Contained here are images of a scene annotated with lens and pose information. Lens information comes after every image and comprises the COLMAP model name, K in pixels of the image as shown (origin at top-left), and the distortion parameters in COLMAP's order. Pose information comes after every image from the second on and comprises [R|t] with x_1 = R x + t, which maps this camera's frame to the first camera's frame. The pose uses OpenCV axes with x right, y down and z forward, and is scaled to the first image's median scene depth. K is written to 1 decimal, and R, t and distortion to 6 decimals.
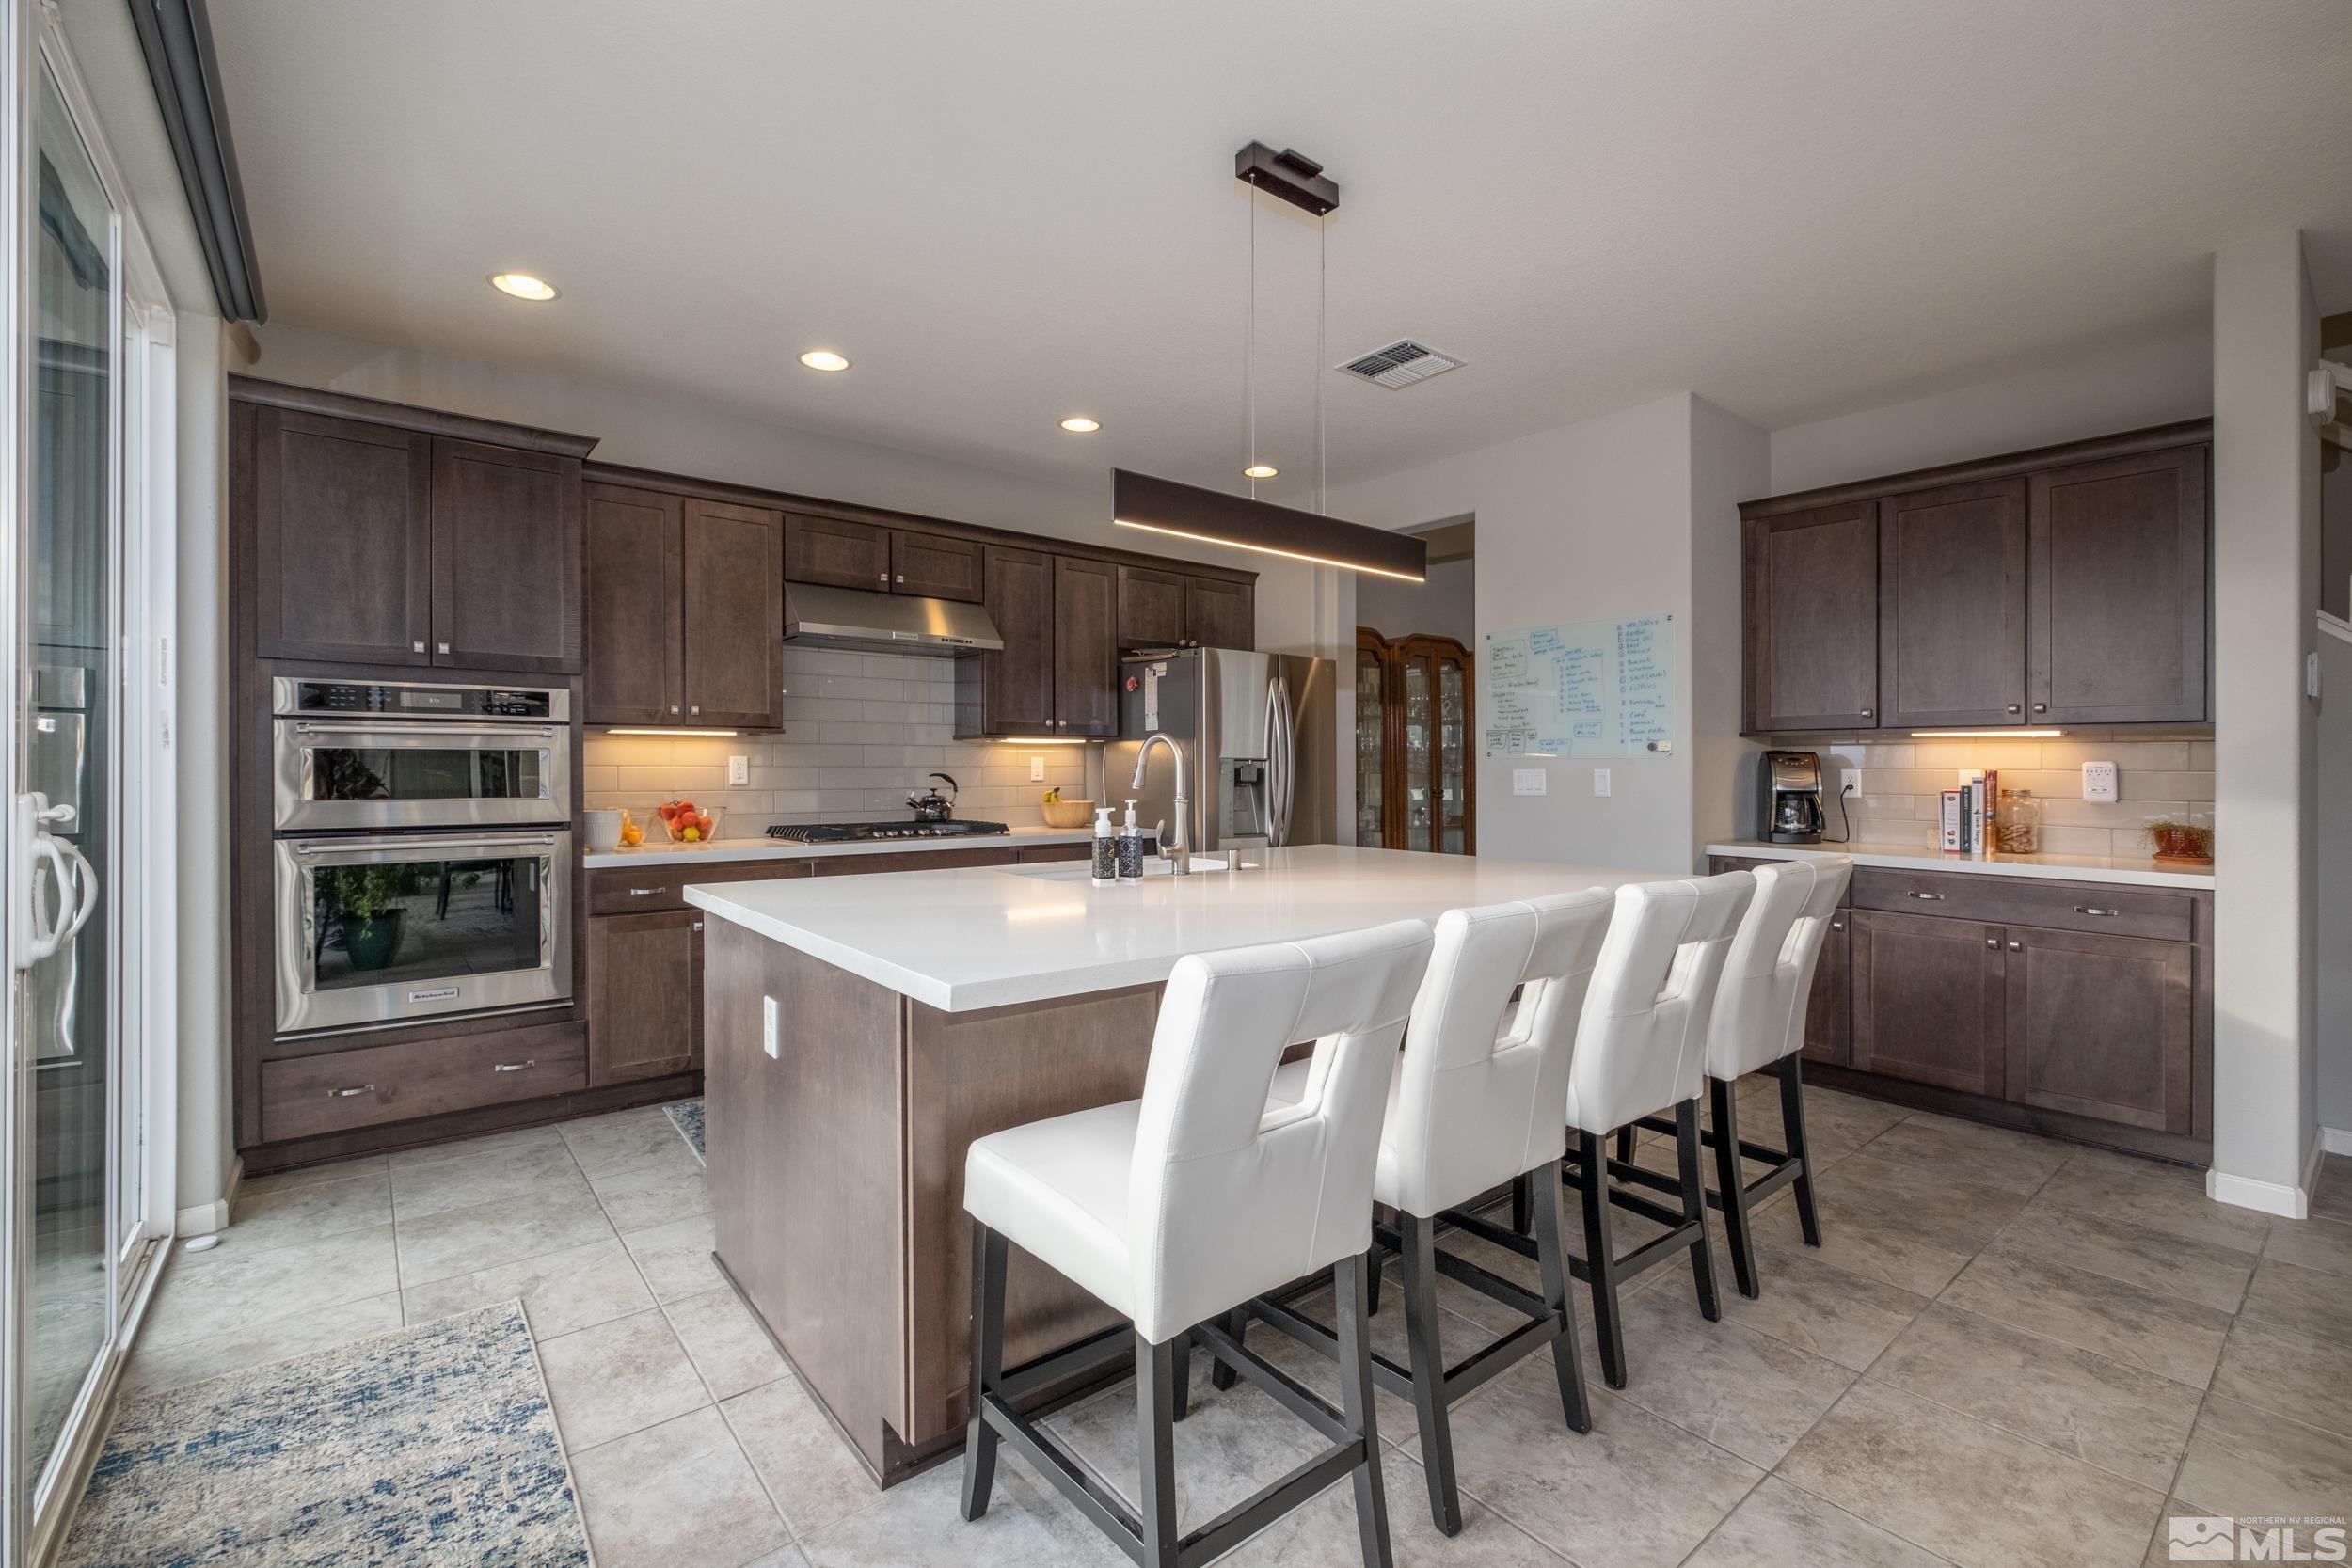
lens RADIAL K [[1021.4, 0, 1183.7], [0, 1021.4, 771.5], [0, 0, 1]] dist [-0.004251, 0.000256]
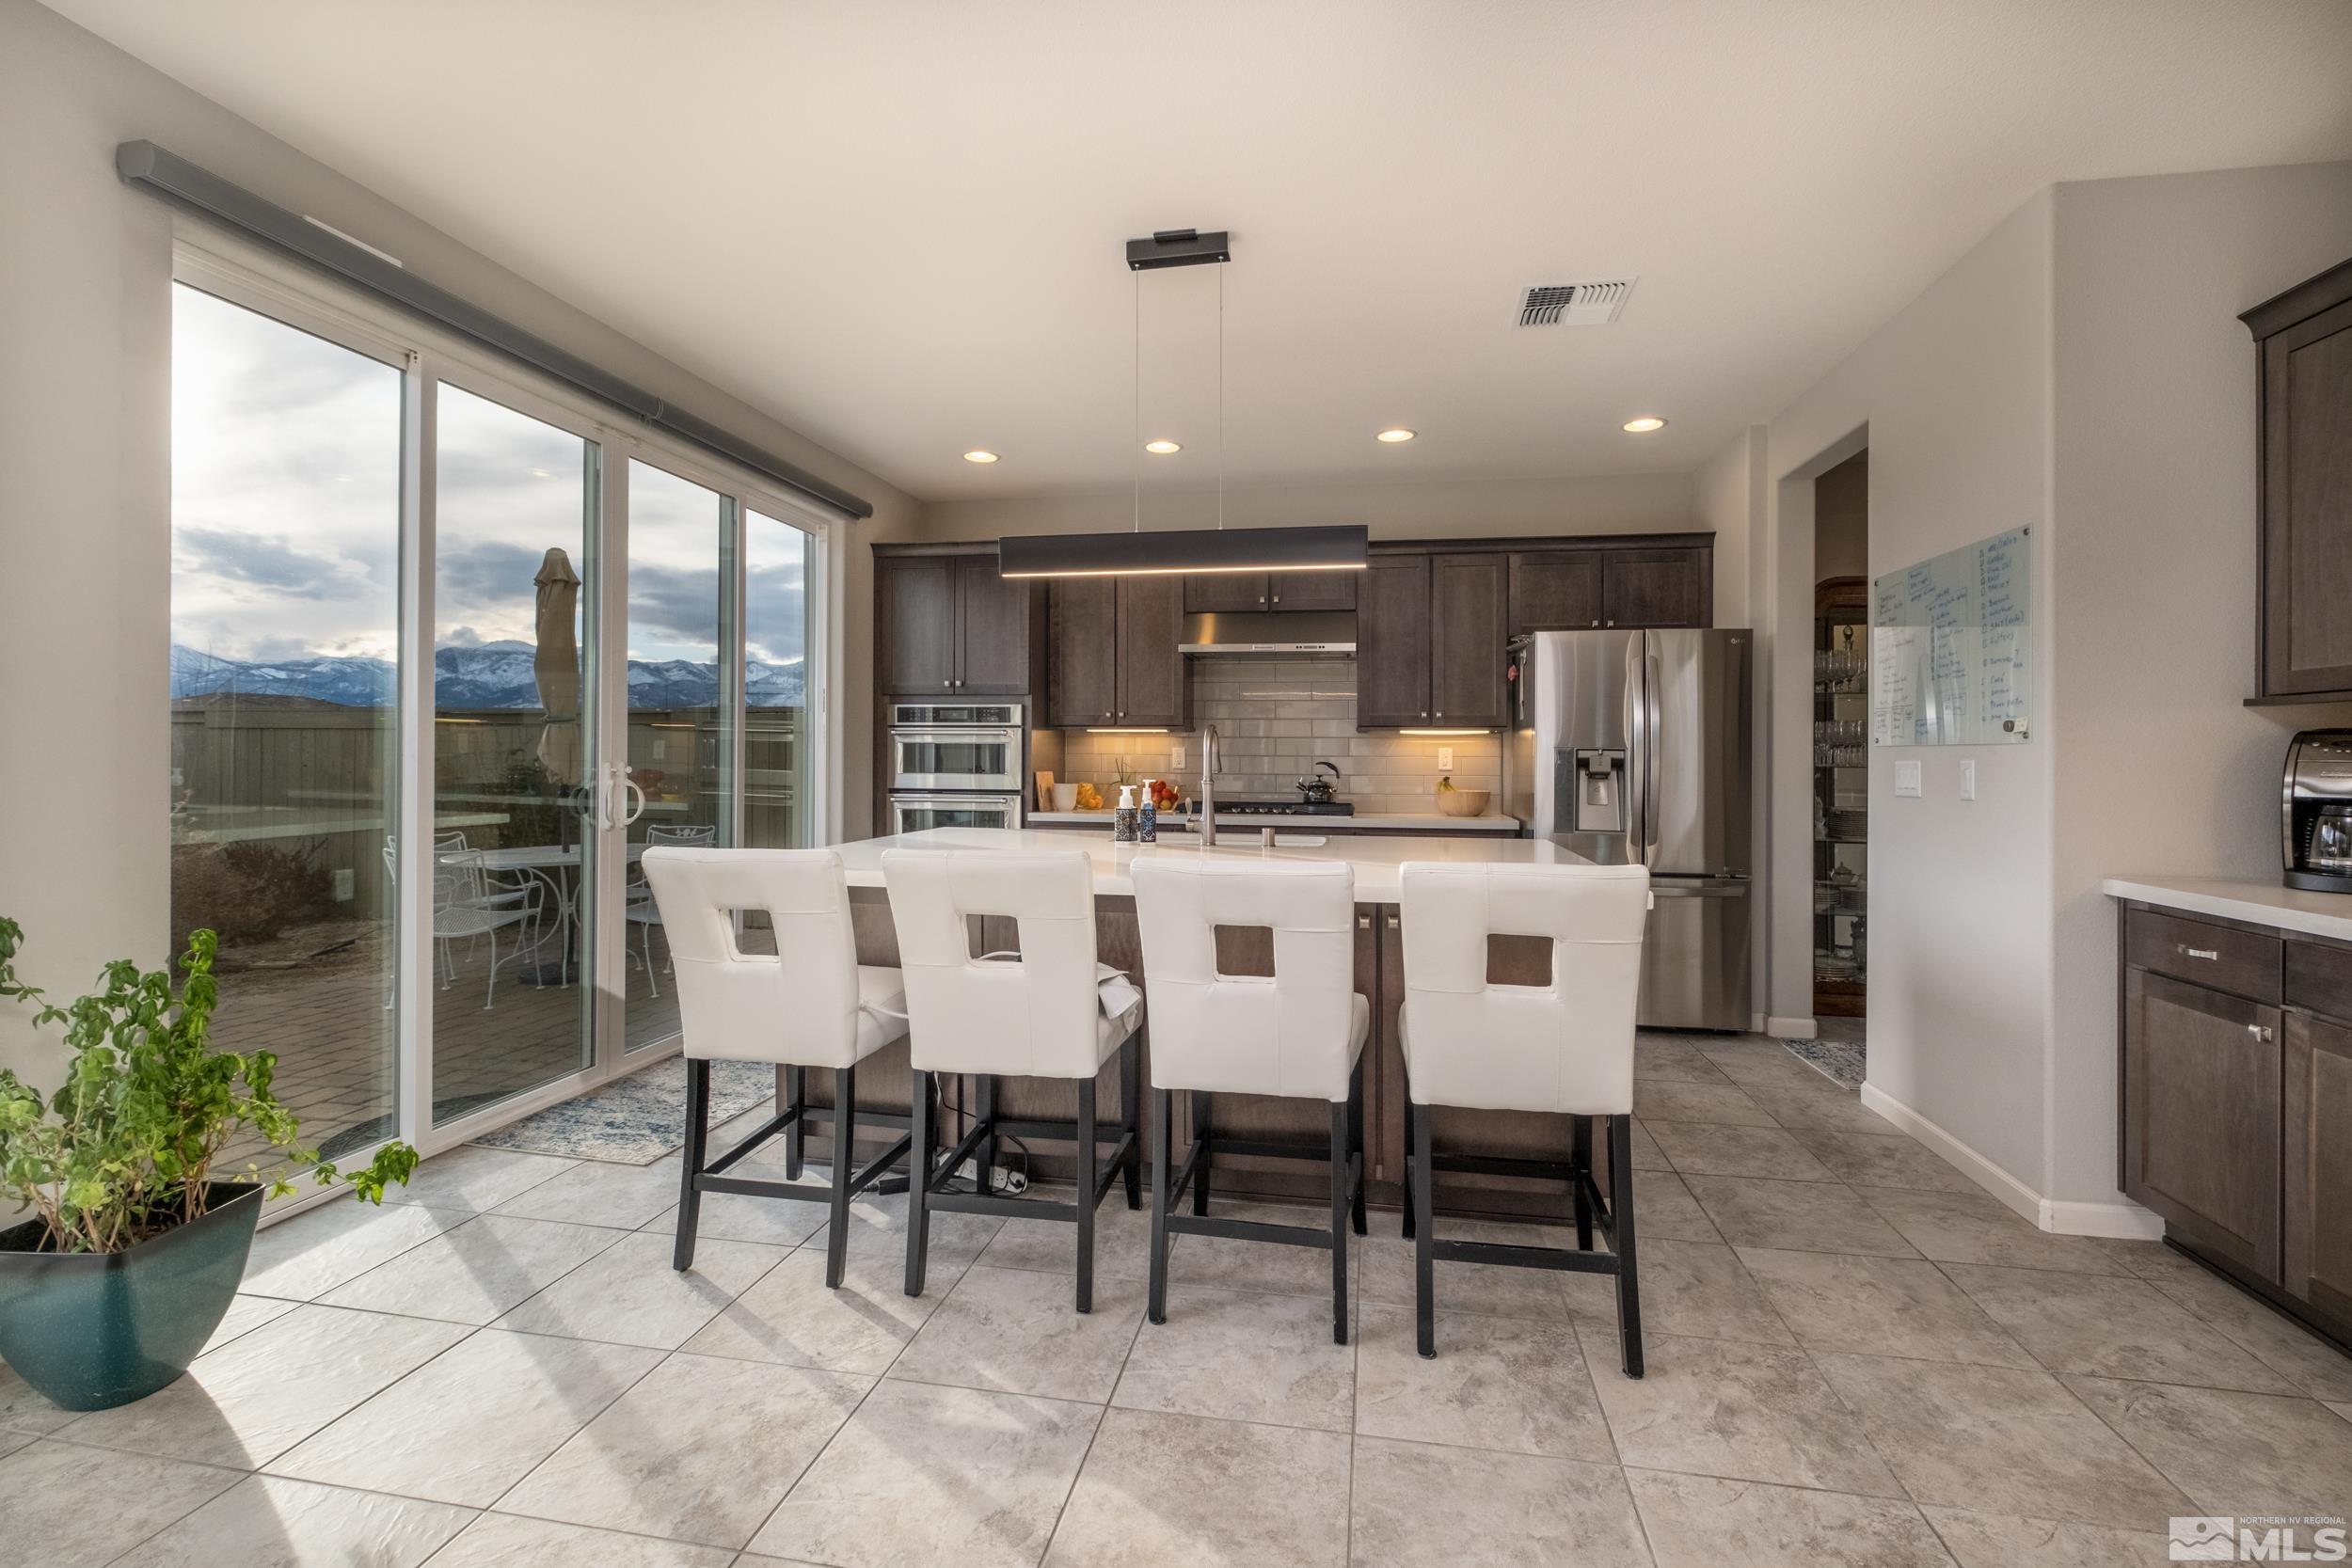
lens RADIAL K [[1021.4, 0, 1191.0], [0, 1021.4, 764.7], [0, 0, 1]] dist [-0.004251, 0.000256]
pose [[0.652332, 0.007876, -0.757893, 0.679510], [-0.008995, 0.999956, 0.002650, 0.004254], [0.757880, 0.005089, 0.652374, 0.169588]]
